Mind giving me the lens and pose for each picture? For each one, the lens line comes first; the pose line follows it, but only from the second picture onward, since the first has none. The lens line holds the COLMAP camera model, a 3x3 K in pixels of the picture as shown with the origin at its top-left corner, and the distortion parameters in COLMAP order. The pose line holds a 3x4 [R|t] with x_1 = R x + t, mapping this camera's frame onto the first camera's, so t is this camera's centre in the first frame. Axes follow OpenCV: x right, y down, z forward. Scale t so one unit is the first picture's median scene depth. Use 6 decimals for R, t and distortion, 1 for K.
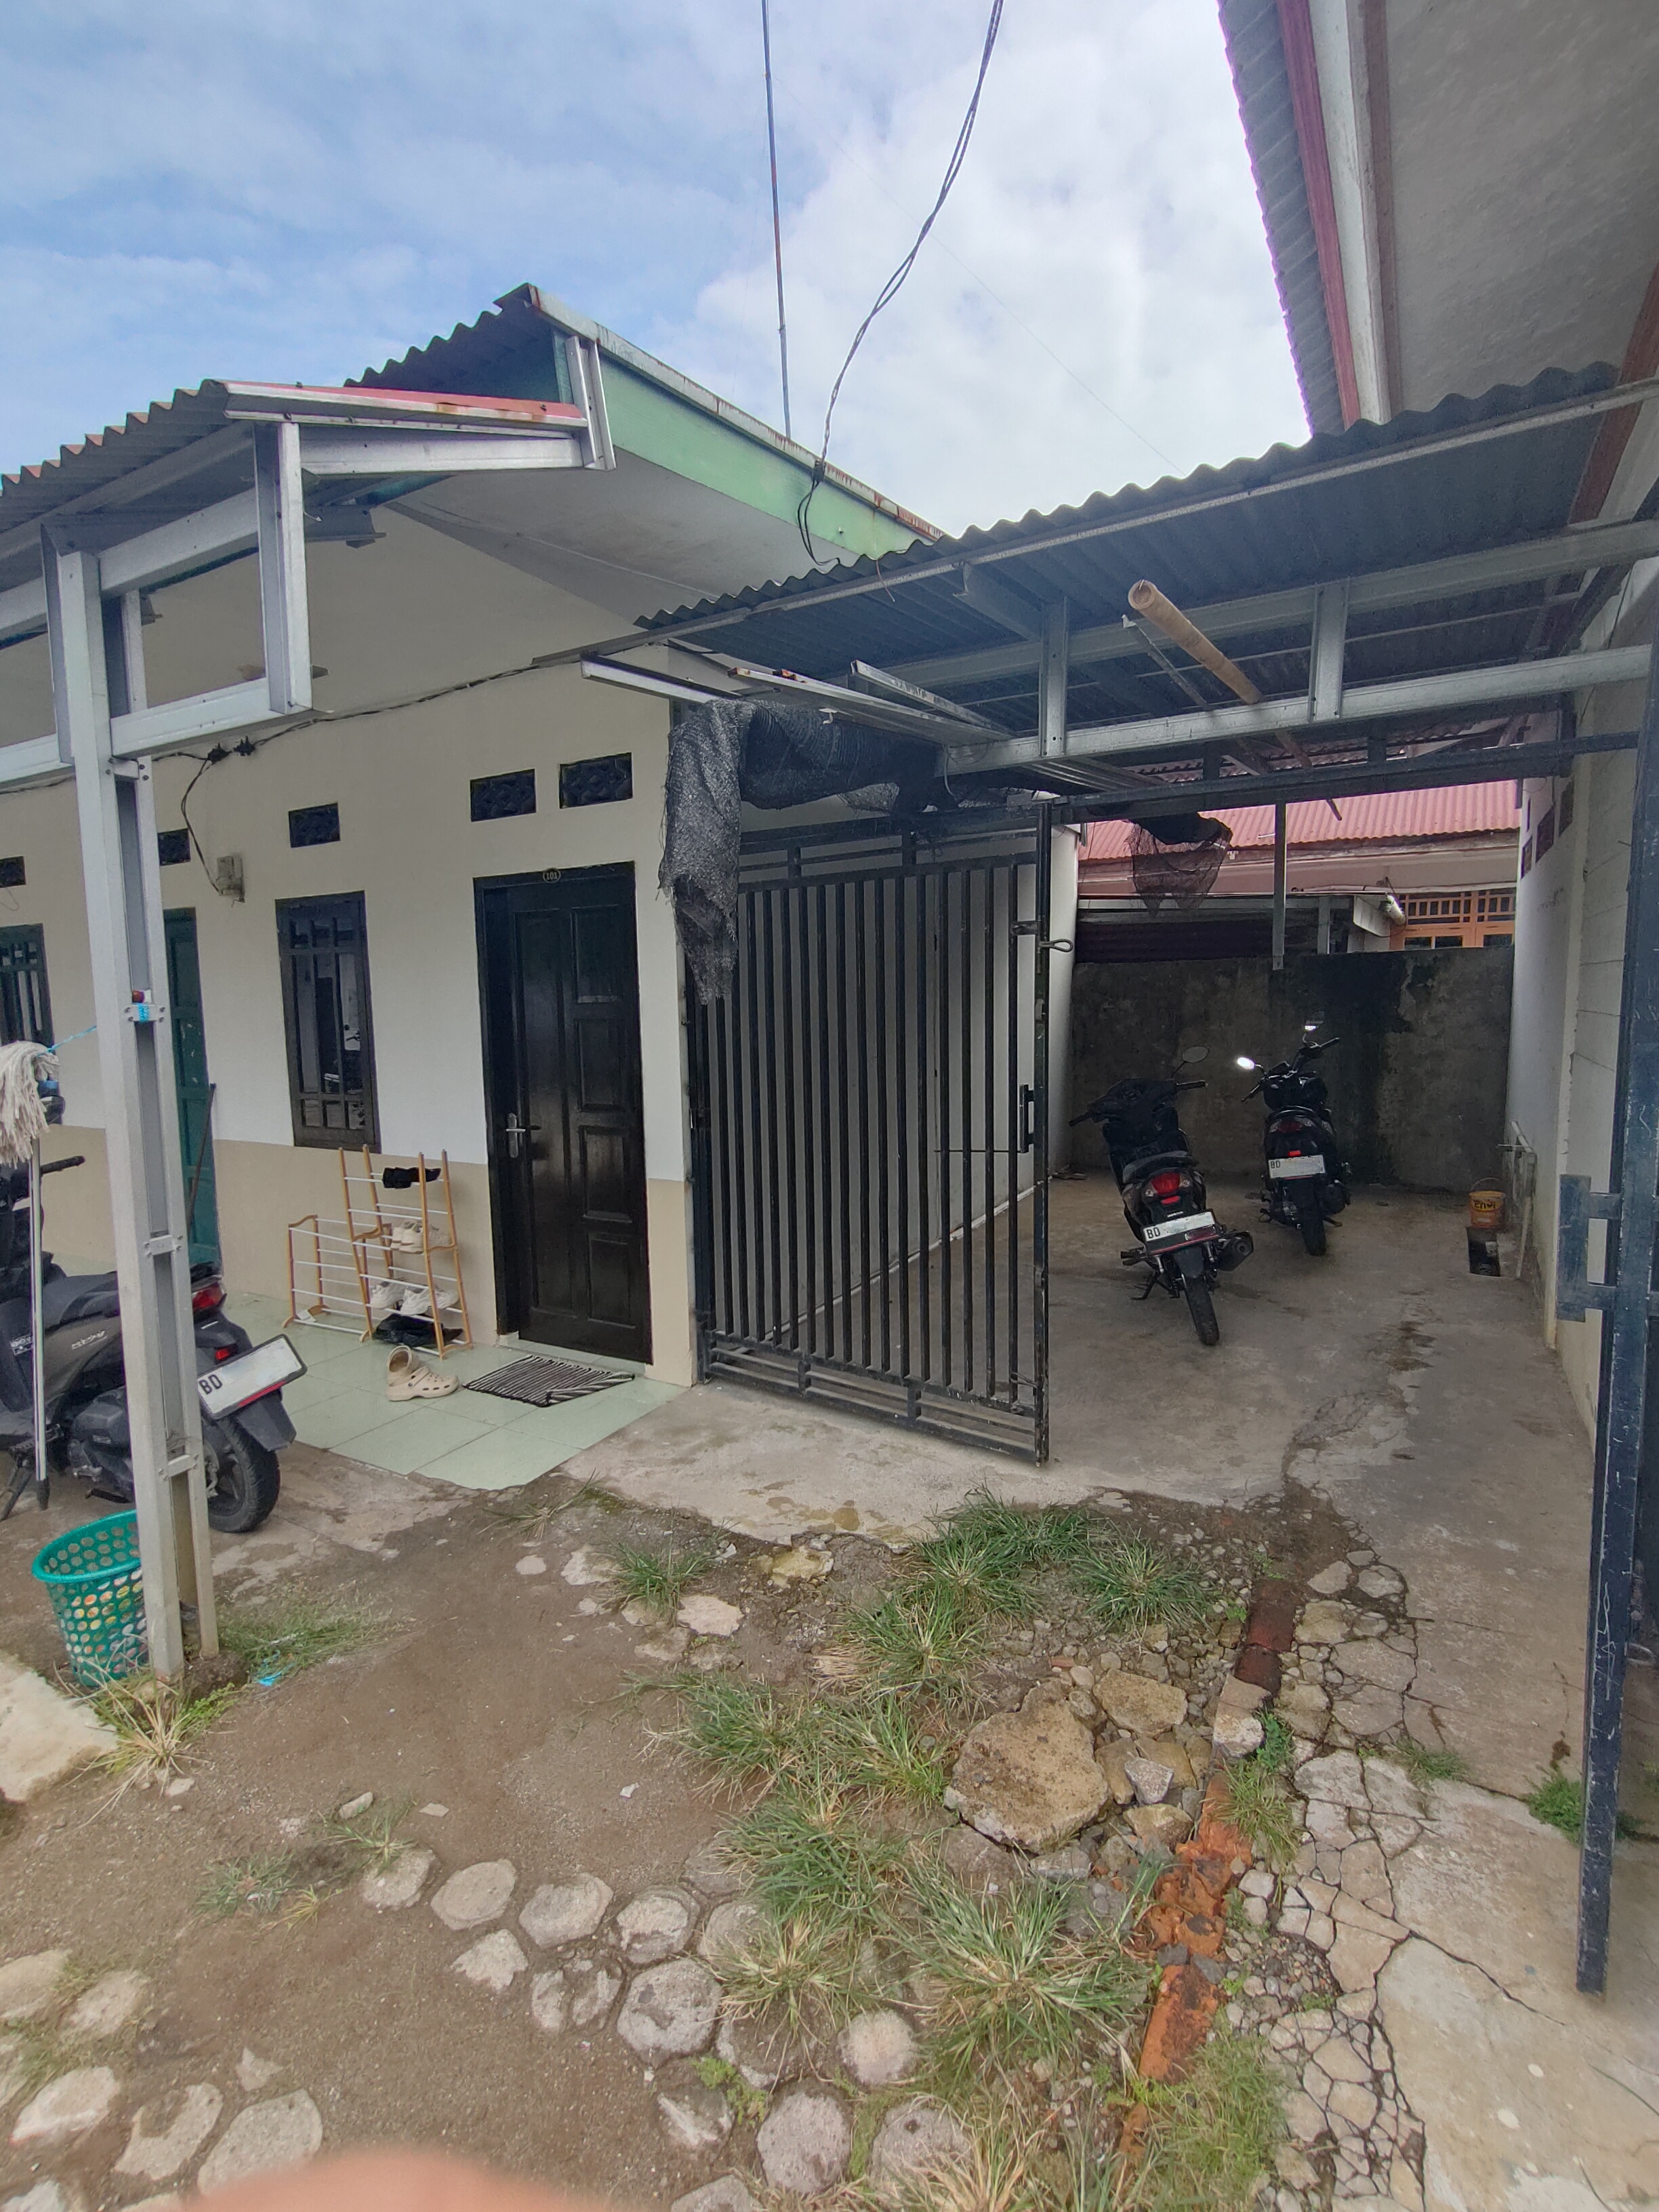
lens RADIAL K [[1019.3, 0, 838.5], [0, 1019.3, 1117.5], [0, 0, 1]] dist [-0.002372, -0.000212]
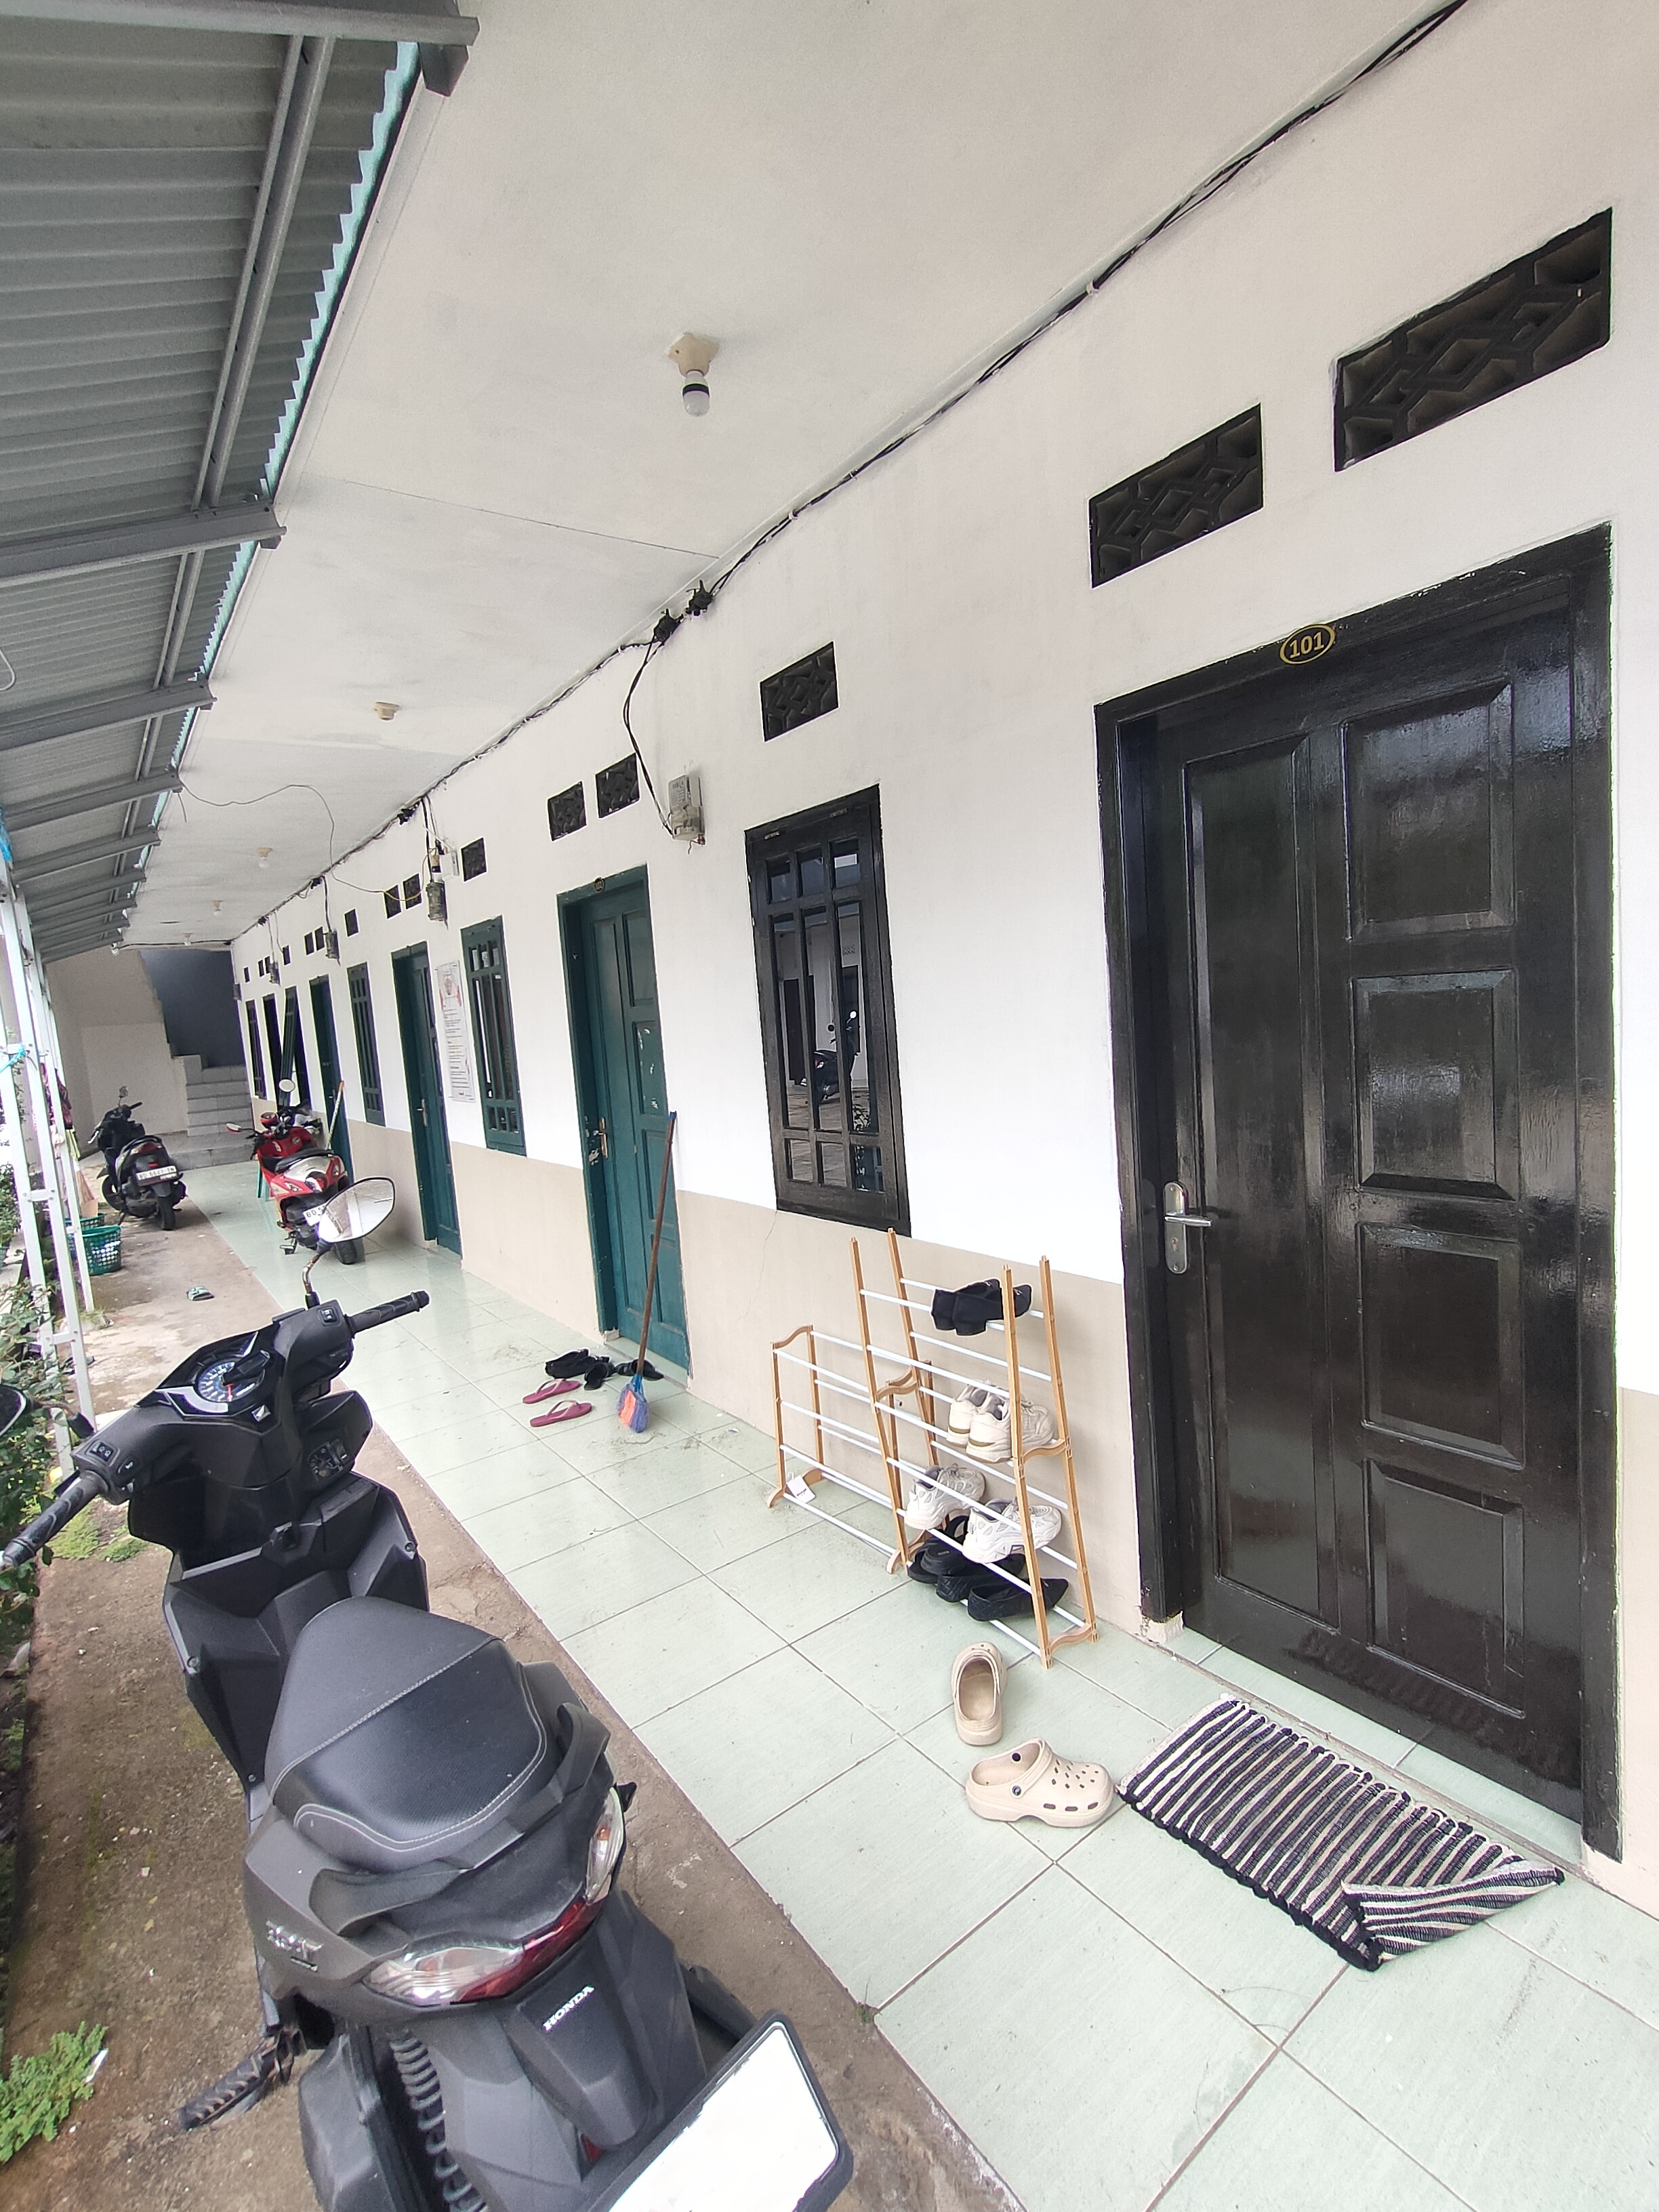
lens RADIAL K [[1019.3, 0, 837.9], [0, 1019.3, 1118.5], [0, 0, 1]] dist [-0.002372, -0.000212]
pose [[0.912135, -0.010059, -0.409767, -0.262154], [0.015921, 0.999814, 0.010896, -0.041571], [0.409581, -0.016463, 0.912125, 0.478736]]
